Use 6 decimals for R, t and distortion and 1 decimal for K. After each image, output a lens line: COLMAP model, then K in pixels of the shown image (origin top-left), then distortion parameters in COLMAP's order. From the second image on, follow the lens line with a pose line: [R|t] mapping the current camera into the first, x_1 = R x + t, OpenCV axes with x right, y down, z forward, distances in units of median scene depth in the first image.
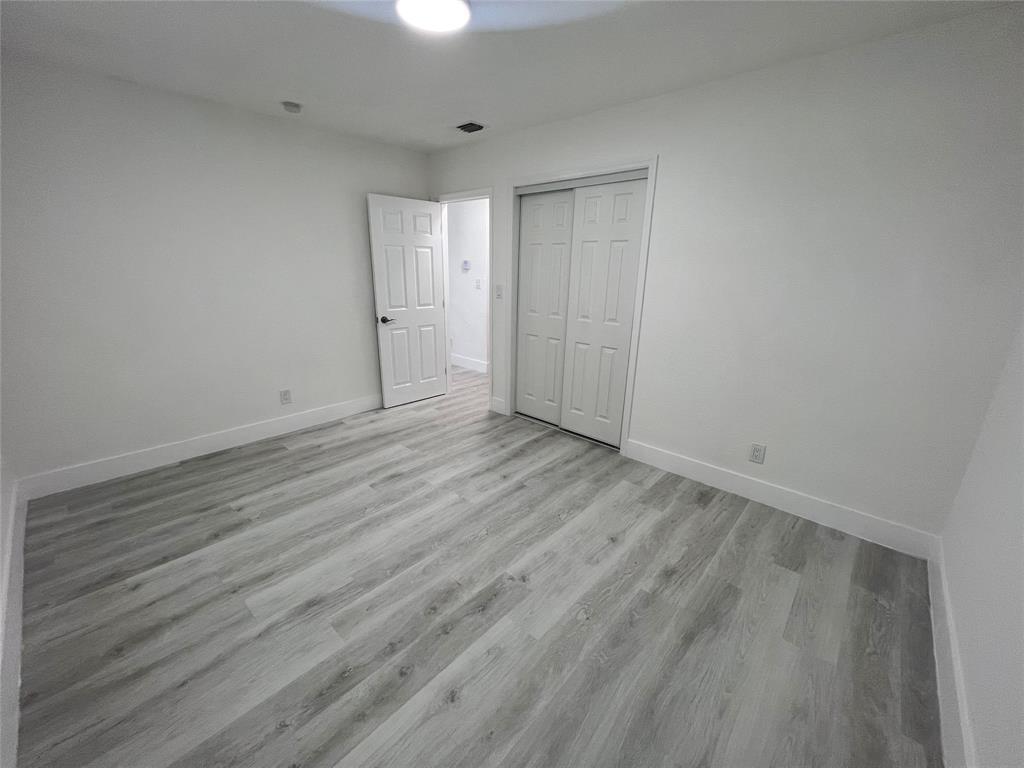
lens RADIAL K [[409.5, 0, 511.6], [0, 409.5, 385.4], [0, 0, 1]] dist [0.000285, 0.000039]
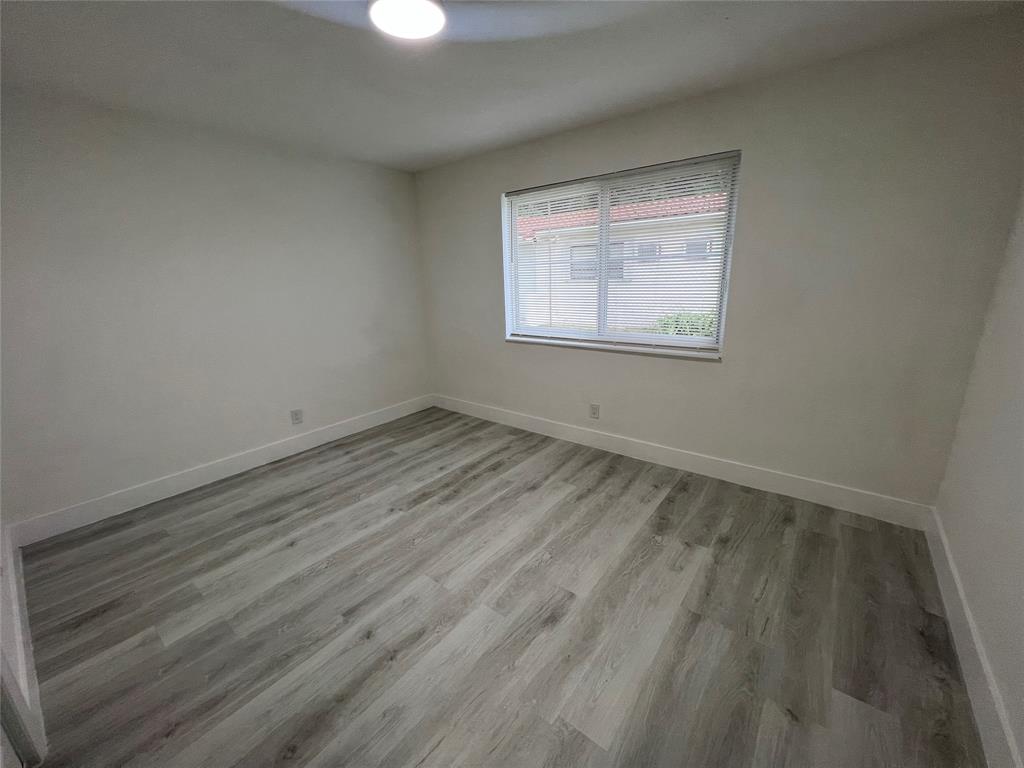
lens RADIAL K [[409.5, 0, 511.6], [0, 409.5, 385.4], [0, 0, 1]] dist [0.000285, 0.000039]
pose [[-0.997568, 0.031827, -0.062004, -0.258544], [-0.005690, 0.849481, 0.527589, -0.519482], [0.069463, 0.526659, -0.847234, 1.723029]]
